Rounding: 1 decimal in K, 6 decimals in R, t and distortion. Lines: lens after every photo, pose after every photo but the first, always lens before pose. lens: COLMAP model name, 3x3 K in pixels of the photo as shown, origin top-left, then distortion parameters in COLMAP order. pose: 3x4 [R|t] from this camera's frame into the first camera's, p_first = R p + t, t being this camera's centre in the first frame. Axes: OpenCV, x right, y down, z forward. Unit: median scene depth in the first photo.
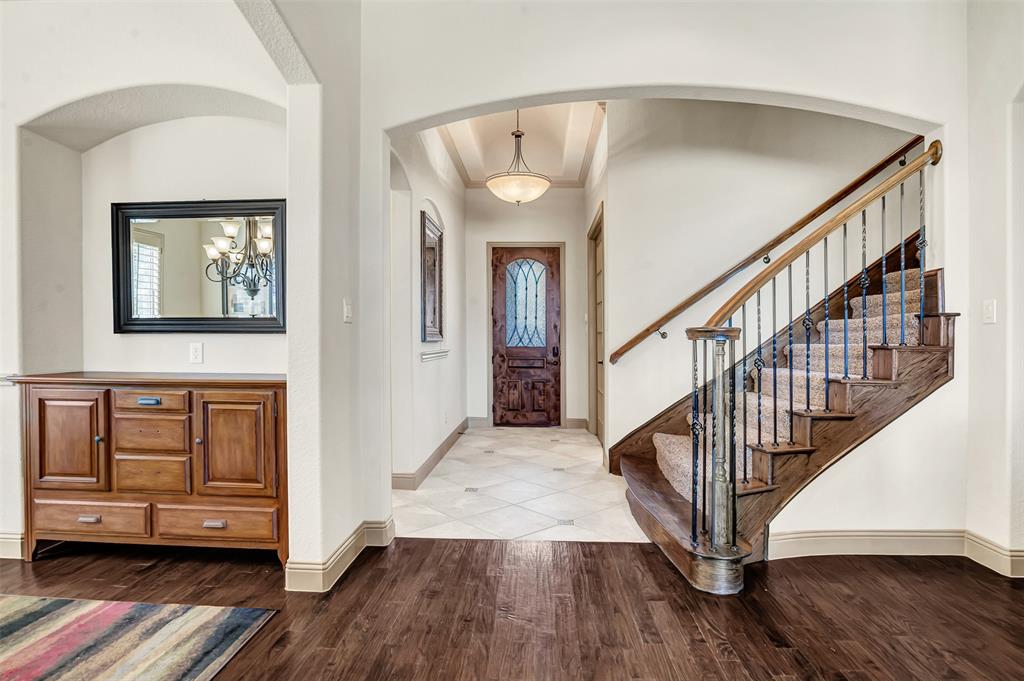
lens RADIAL K [[526.2, 0, 512.2], [0, 526.2, 340.5], [0, 0, 1]] dist [-0.035177, 0.008255]
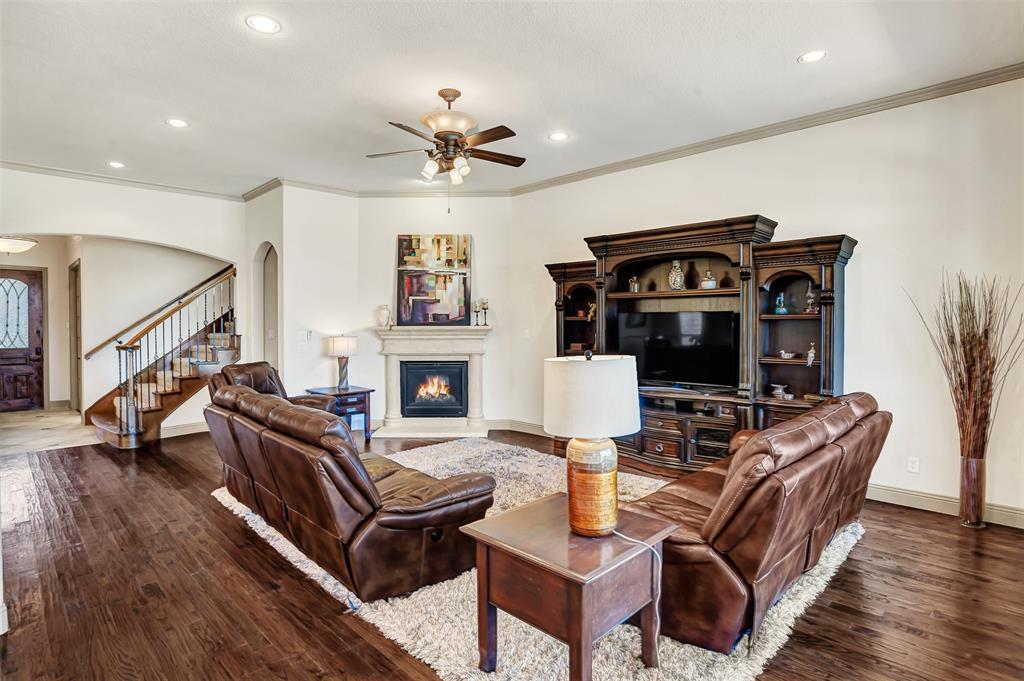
lens RADIAL K [[526.2, 0, 502.3], [0, 526.2, 323.2], [0, 0, 1]] dist [-0.035177, 0.008255]
pose [[0.671185, -0.005892, 0.741266, -0.123286], [0.005568, 0.999980, 0.002907, -0.062079], [-0.741269, 0.002177, 0.671205, -0.974698]]
